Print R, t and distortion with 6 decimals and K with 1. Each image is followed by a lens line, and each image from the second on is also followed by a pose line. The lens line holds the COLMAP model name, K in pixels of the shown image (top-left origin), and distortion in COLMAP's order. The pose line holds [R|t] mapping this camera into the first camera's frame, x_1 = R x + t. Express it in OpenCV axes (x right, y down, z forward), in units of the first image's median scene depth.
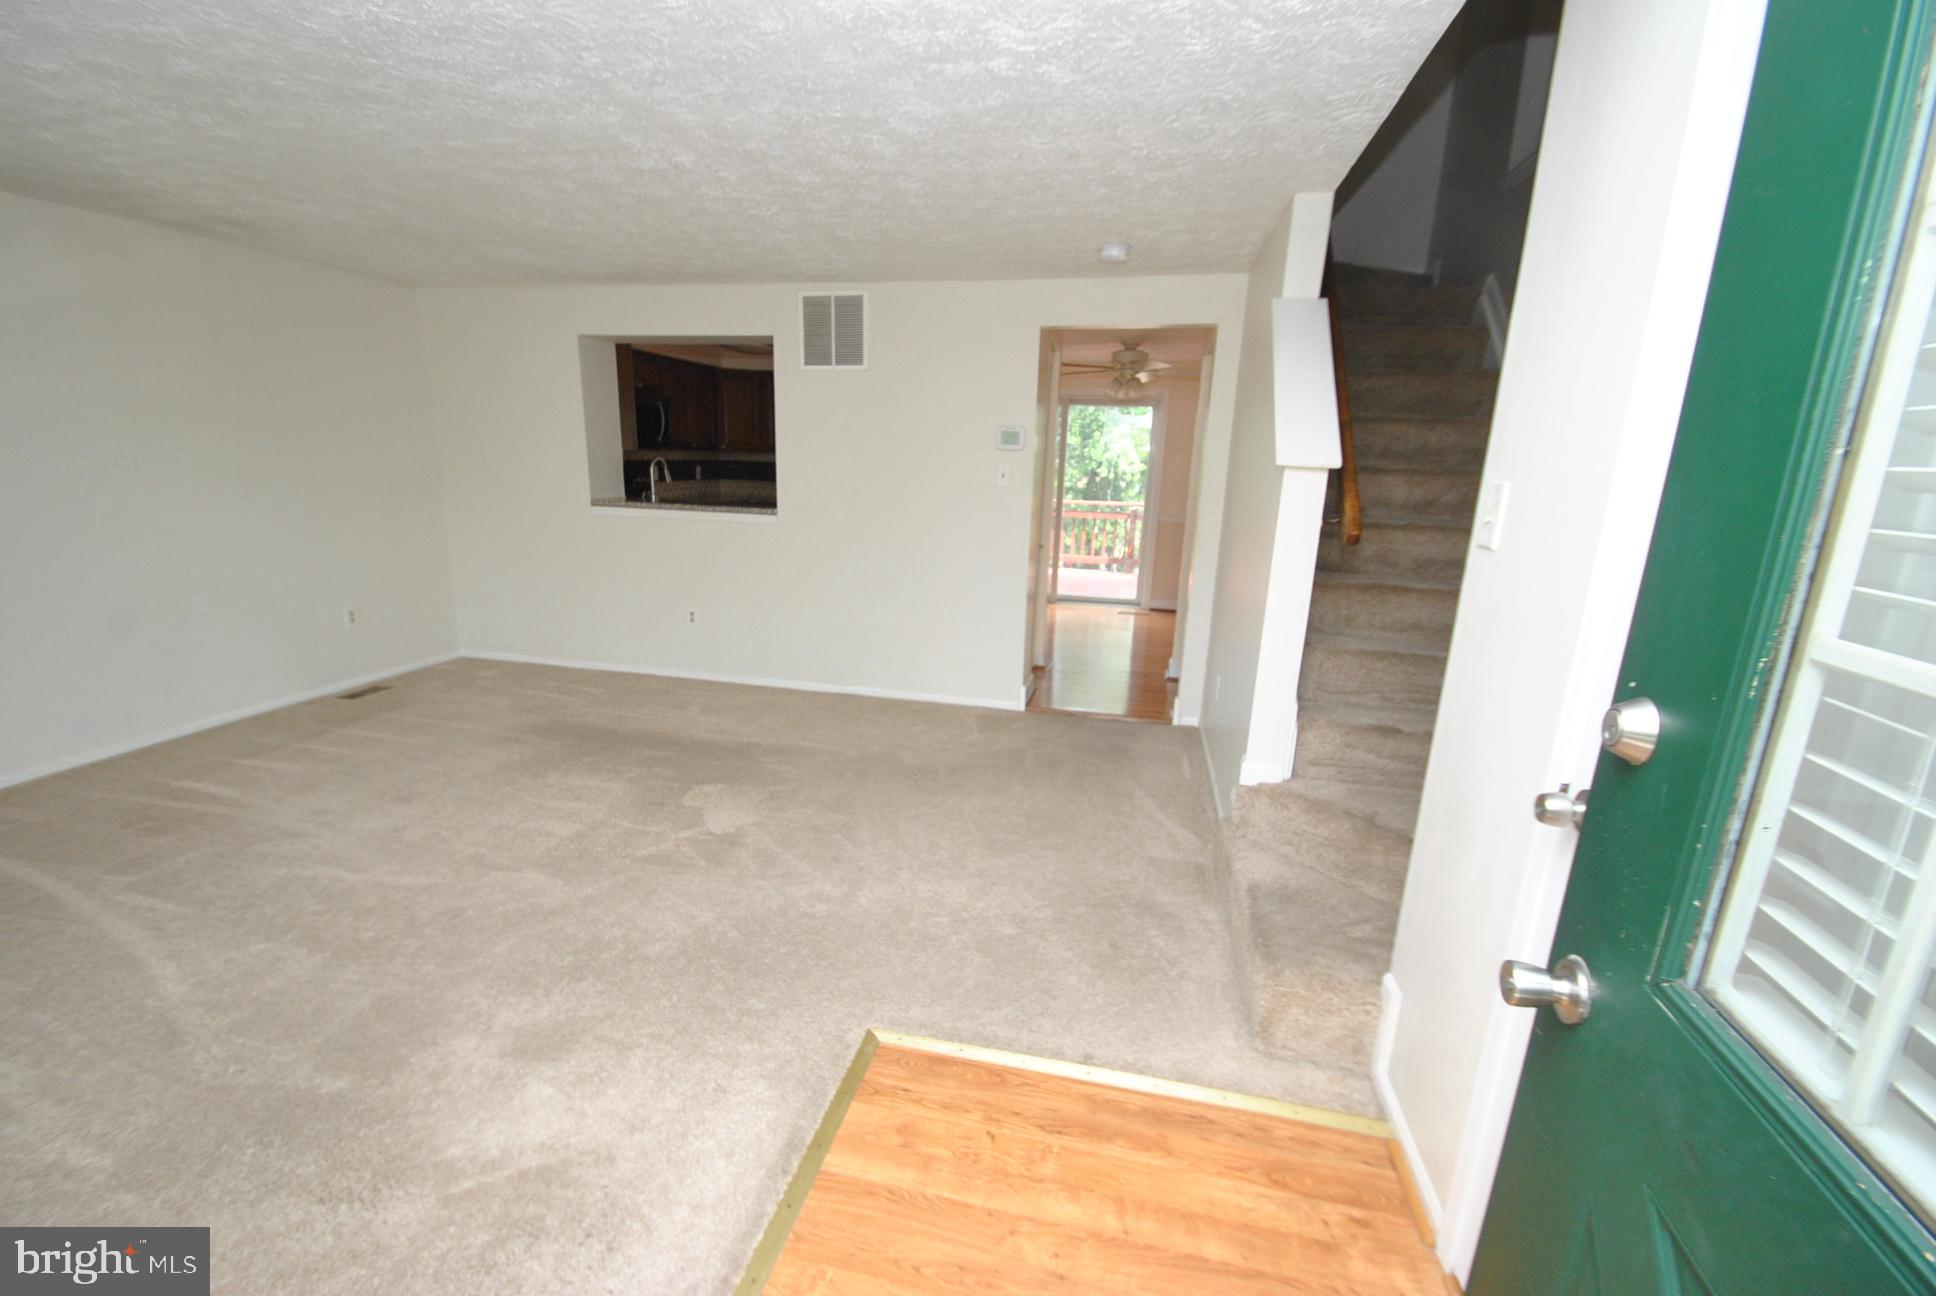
lens RADIAL K [[859.6, 0, 926.4], [0, 859.6, 677.3], [0, 0, 1]] dist [0.019599, -0.013996]
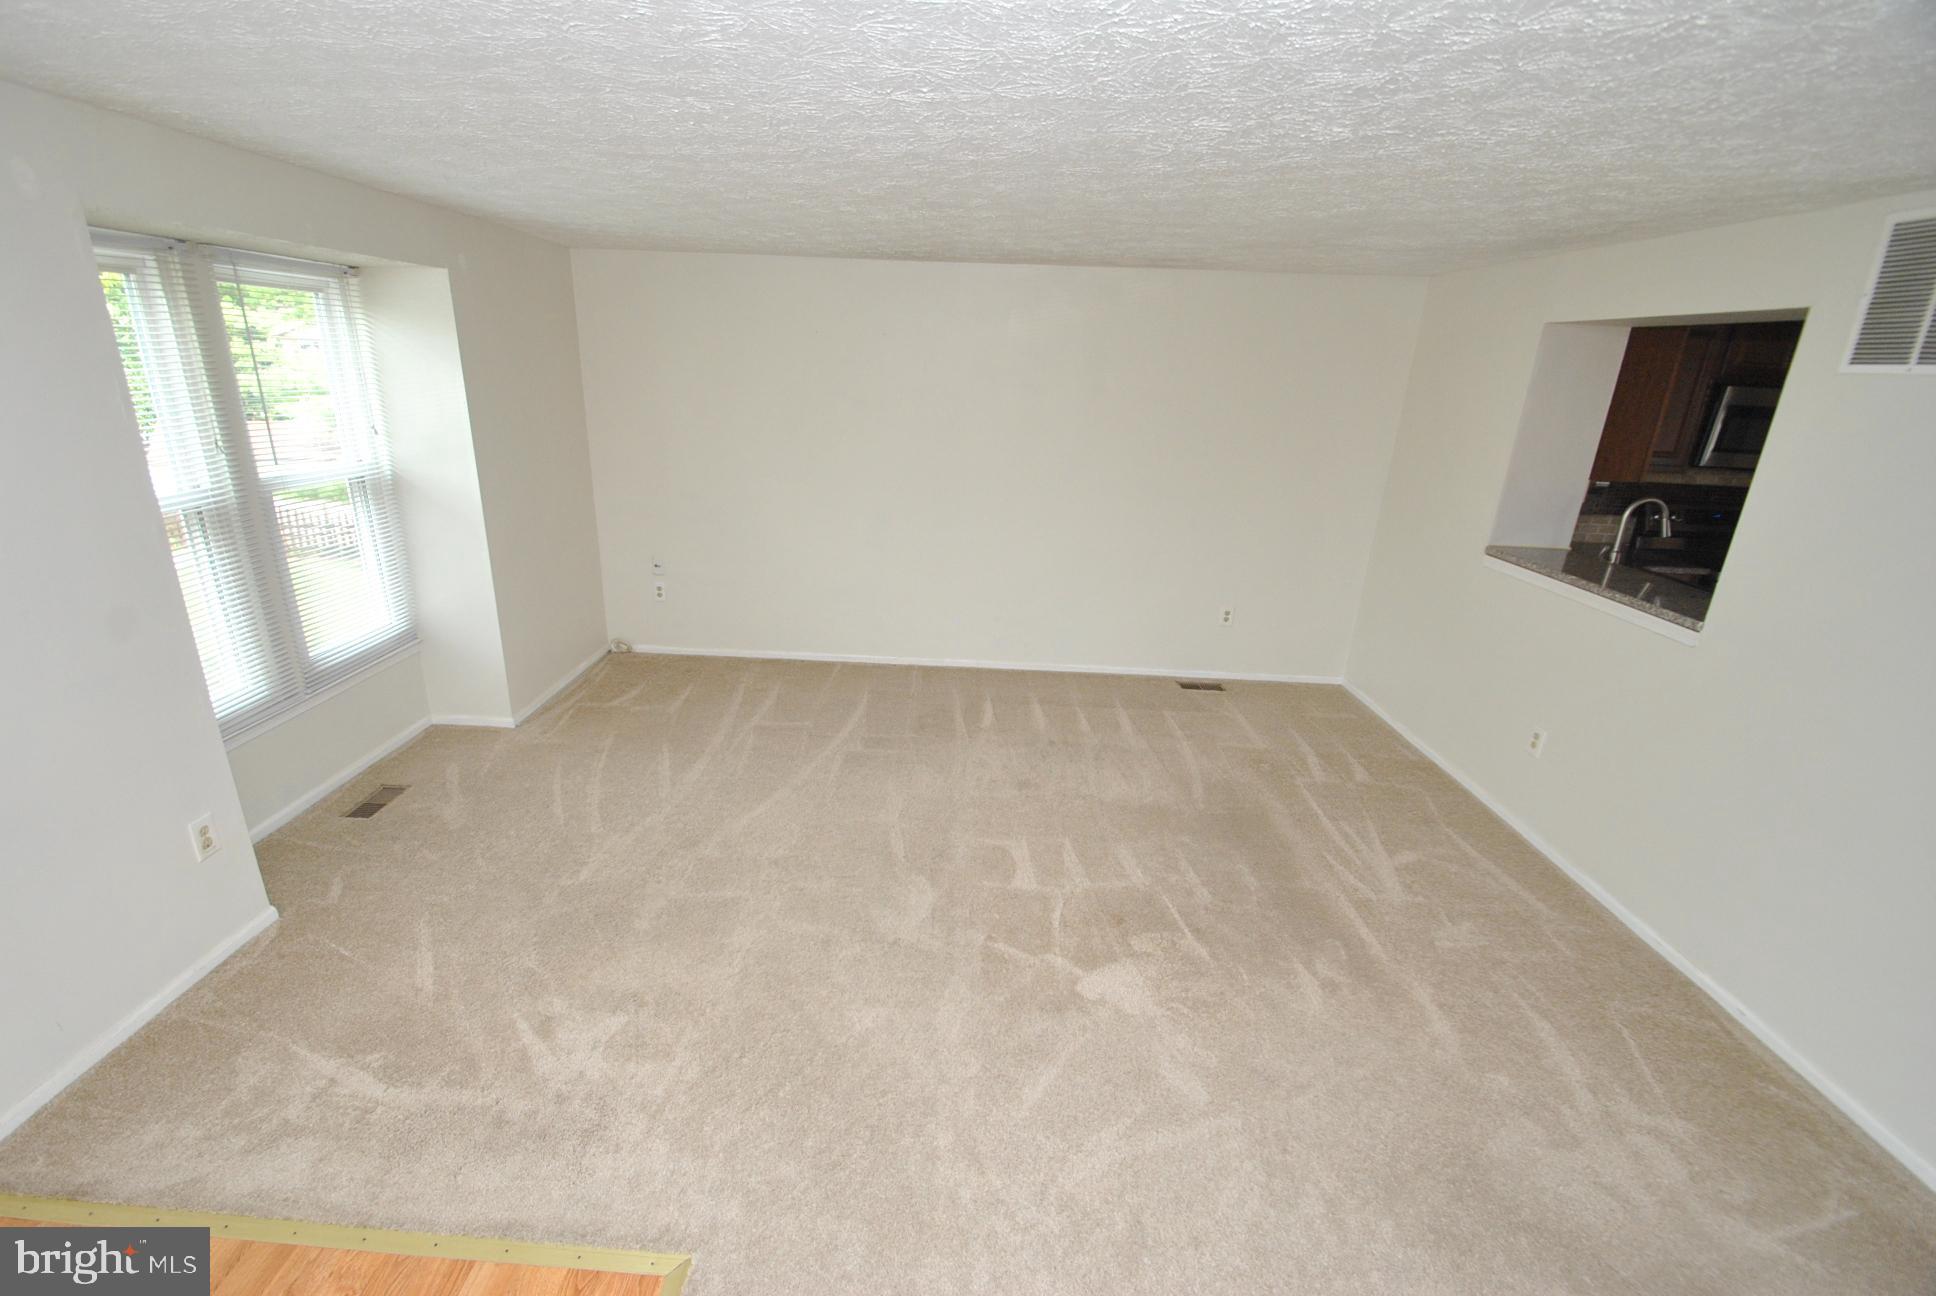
lens RADIAL K [[859.6, 0, 926.4], [0, 859.6, 677.3], [0, 0, 1]] dist [0.019599, -0.013996]
pose [[0.202717, 0.316611, -0.926641, 0.294465], [-0.273680, 0.926898, 0.256827, -0.196128], [0.940216, 0.201539, 0.274548, 0.445360]]
